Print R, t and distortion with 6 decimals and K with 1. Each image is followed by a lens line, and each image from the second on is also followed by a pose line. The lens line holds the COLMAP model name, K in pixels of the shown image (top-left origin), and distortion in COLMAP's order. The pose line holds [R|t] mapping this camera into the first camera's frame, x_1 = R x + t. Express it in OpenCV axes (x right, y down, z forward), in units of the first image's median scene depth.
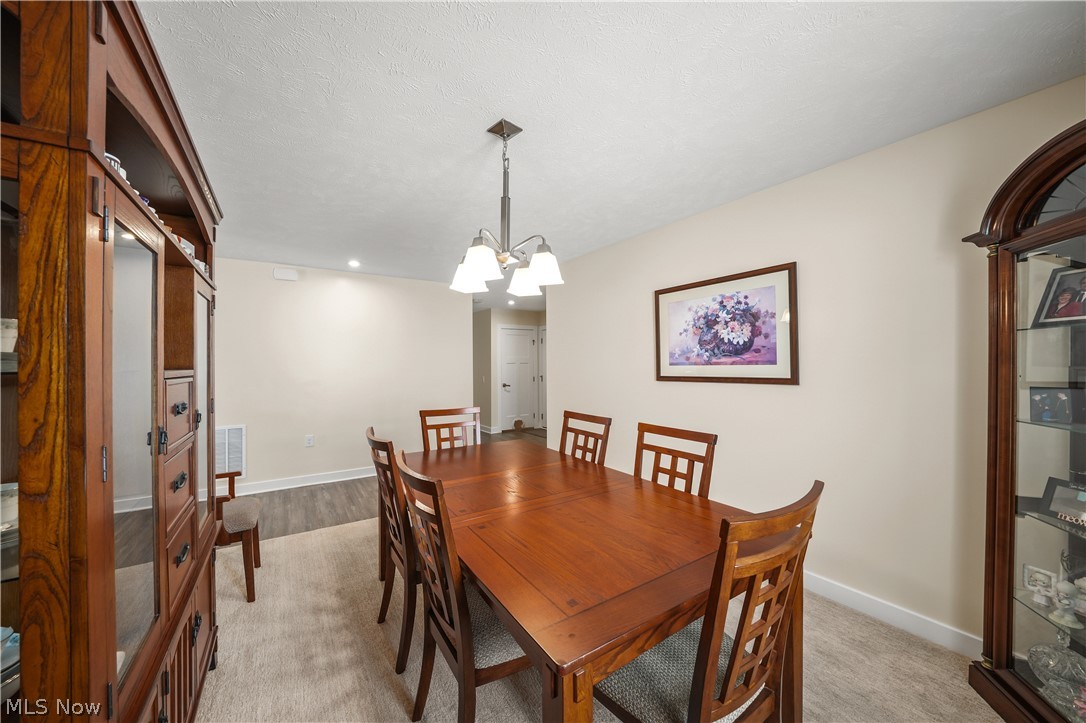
lens RADIAL K [[377.0, 0, 543.4], [0, 377.0, 362.3], [0, 0, 1]] dist [-0.016411, 0.000022]
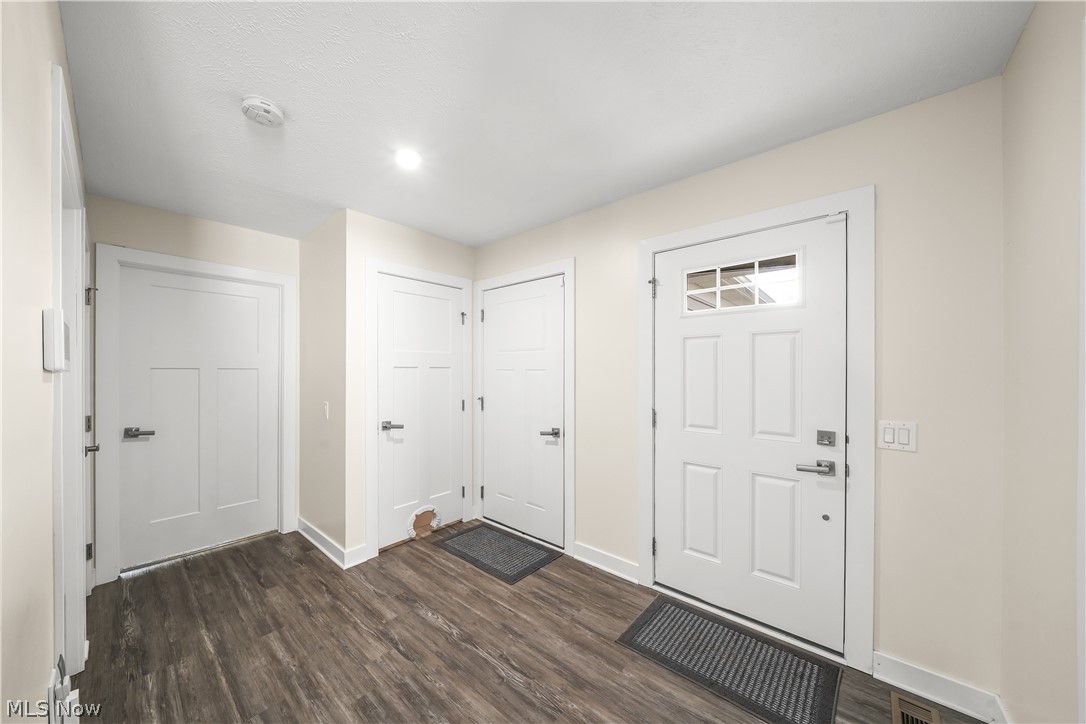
lens RADIAL K [[377.0, 0, 542.3], [0, 377.0, 367.8], [0, 0, 1]] dist [-0.016411, 0.000022]
pose [[0.966507, 0.006119, 0.256568, -0.048010], [-0.005366, 0.999979, -0.003635, 0.003941], [-0.256585, 0.002136, 0.966519, 0.573248]]
